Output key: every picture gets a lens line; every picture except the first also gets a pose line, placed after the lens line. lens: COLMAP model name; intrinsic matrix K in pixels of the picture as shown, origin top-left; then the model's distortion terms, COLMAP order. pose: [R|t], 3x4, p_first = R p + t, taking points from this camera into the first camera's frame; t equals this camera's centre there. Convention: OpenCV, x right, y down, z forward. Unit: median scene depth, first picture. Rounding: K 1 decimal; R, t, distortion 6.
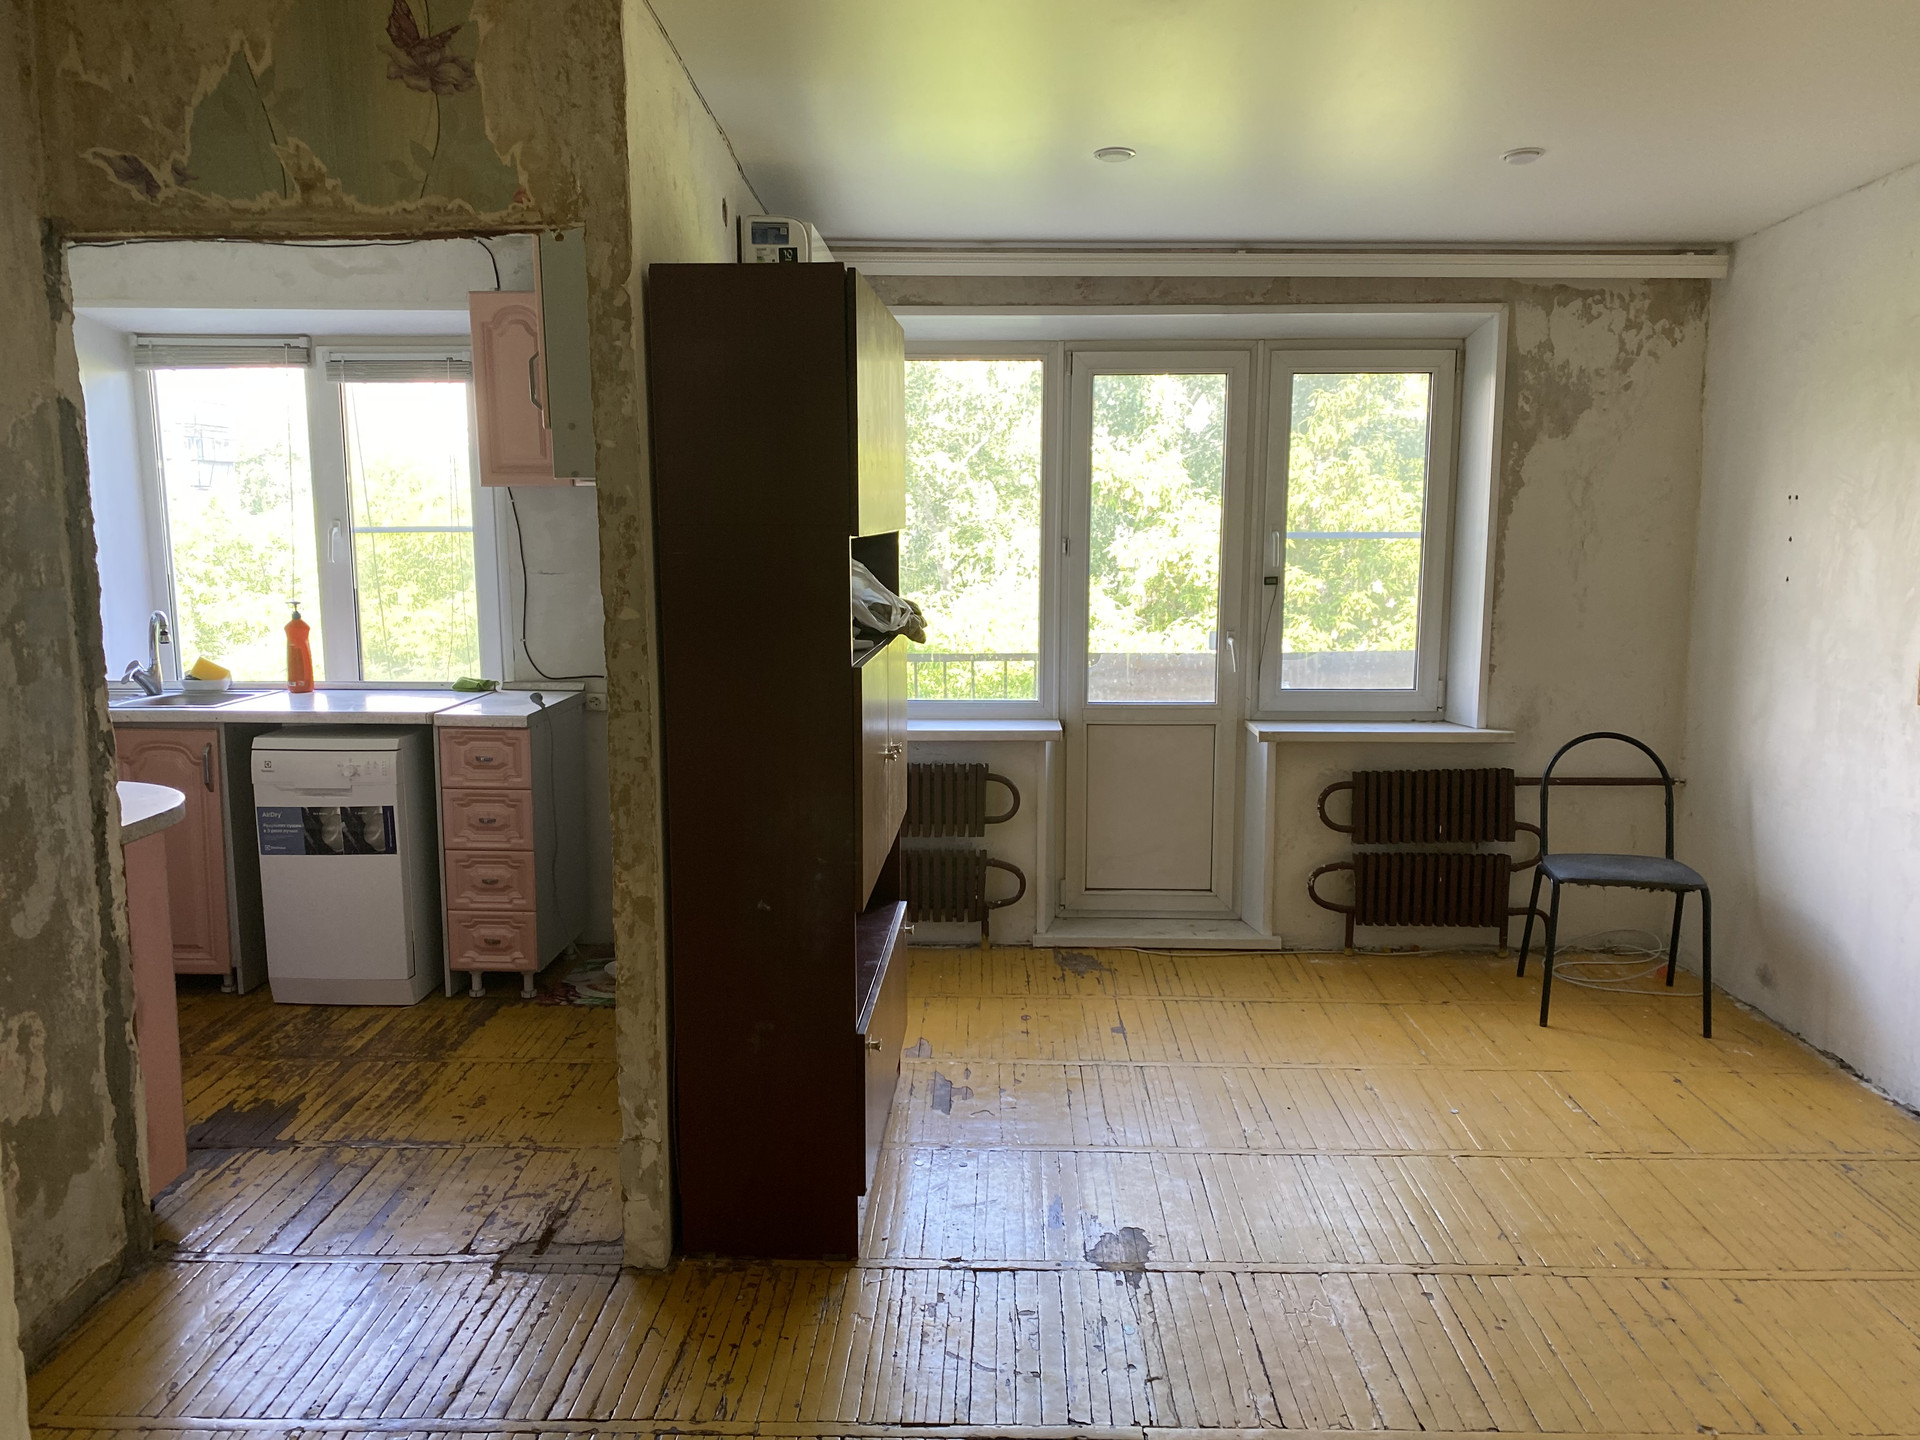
lens RADIAL K [[1443.9, 0, 960.0], [0, 1443.9, 720.0], [0, 0, 1]] dist [0.005286, 0.001839]
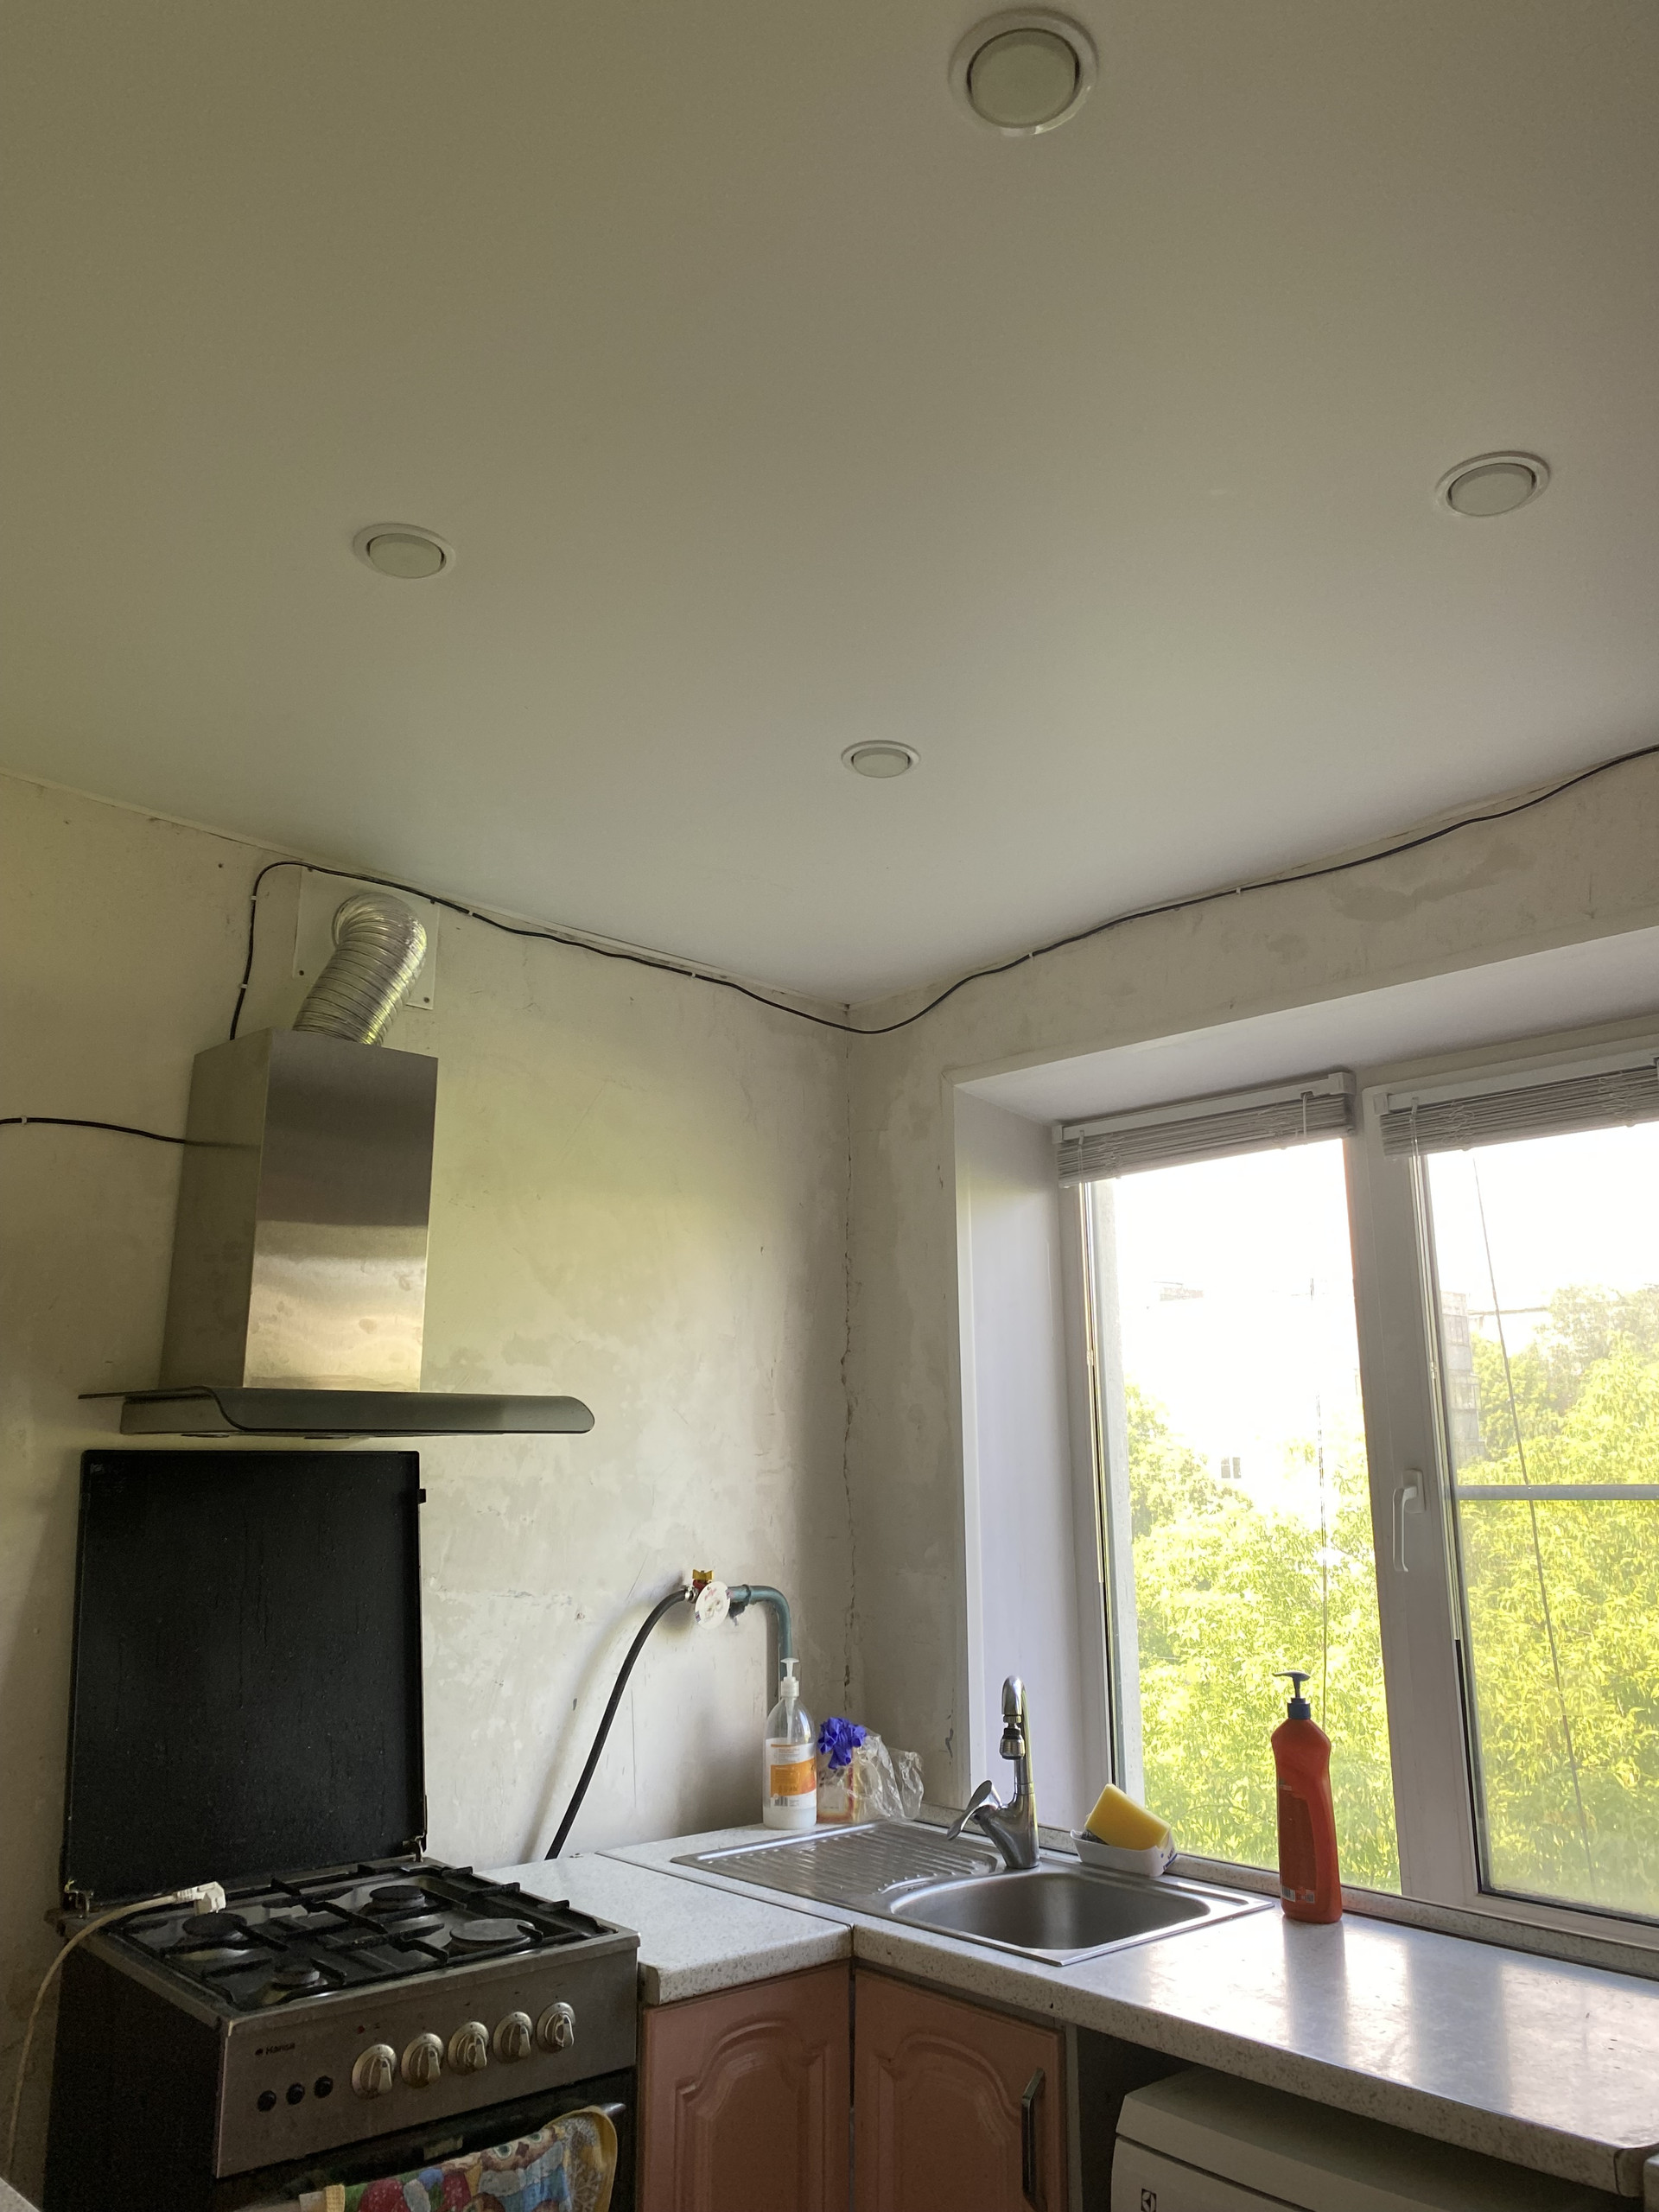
lens RADIAL K [[1663.5, 0, 829.5], [0, 1663.5, 1106.0], [0, 0, 1]] dist [0.005286, 0.001839]
pose [[0.678046, -0.160212, -0.717347, -0.185141], [-0.097459, 0.947742, -0.303788, -0.076690], [0.728530, 0.275894, 0.626998, 0.559440]]
